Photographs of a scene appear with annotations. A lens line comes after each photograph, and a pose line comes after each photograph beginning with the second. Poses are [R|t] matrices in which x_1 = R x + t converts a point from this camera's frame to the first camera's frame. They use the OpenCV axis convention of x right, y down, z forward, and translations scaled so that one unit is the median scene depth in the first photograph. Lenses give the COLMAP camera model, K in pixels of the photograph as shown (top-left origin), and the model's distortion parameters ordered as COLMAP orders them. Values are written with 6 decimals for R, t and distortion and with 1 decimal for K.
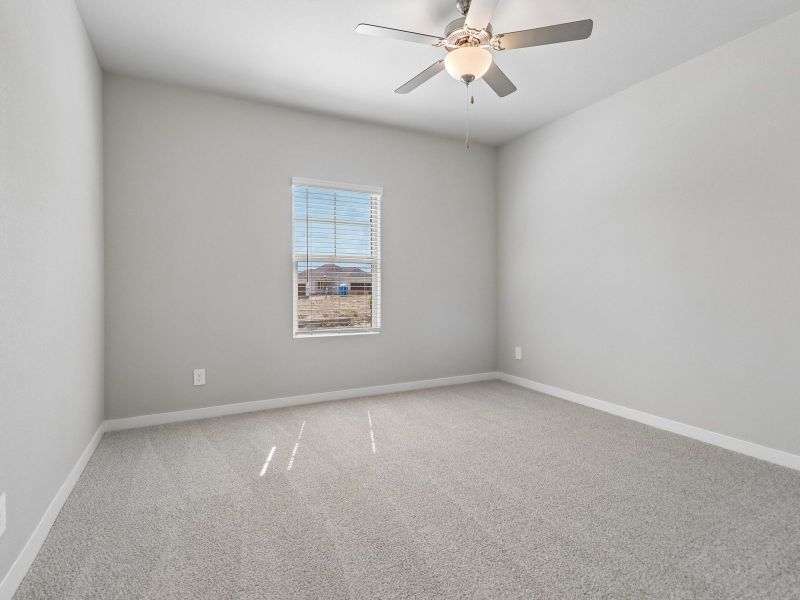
lens RADIAL K [[428.8, 0, 387.8], [0, 428.8, 274.6], [0, 0, 1]] dist [0.001925, 0.000331]
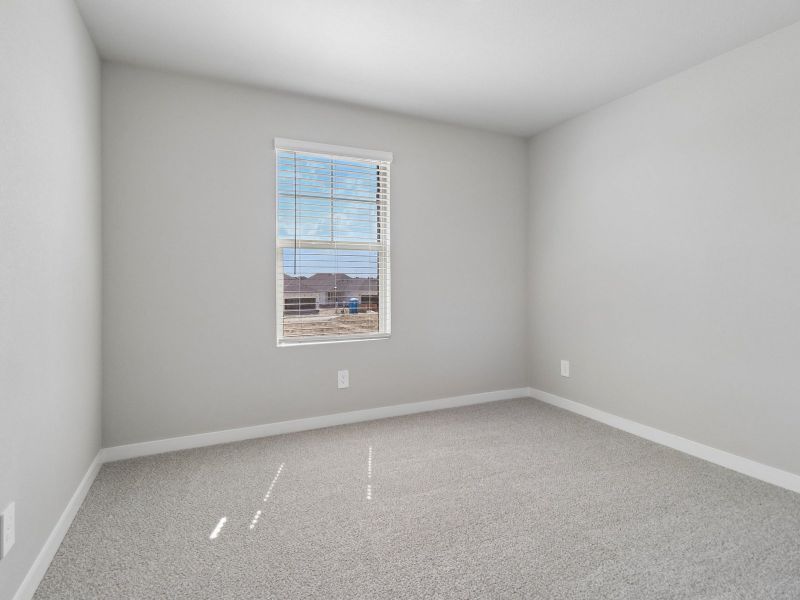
lens RADIAL K [[425.4, 0, 400.2], [0, 425.4, 278.2], [0, 0, 1]] dist [0.000762, -0.000237]
pose [[0.999662, -0.012189, -0.022979, 0.014221], [0.011119, 0.998875, -0.046109, 0.048535], [0.023516, 0.045838, 0.998672, 0.189761]]
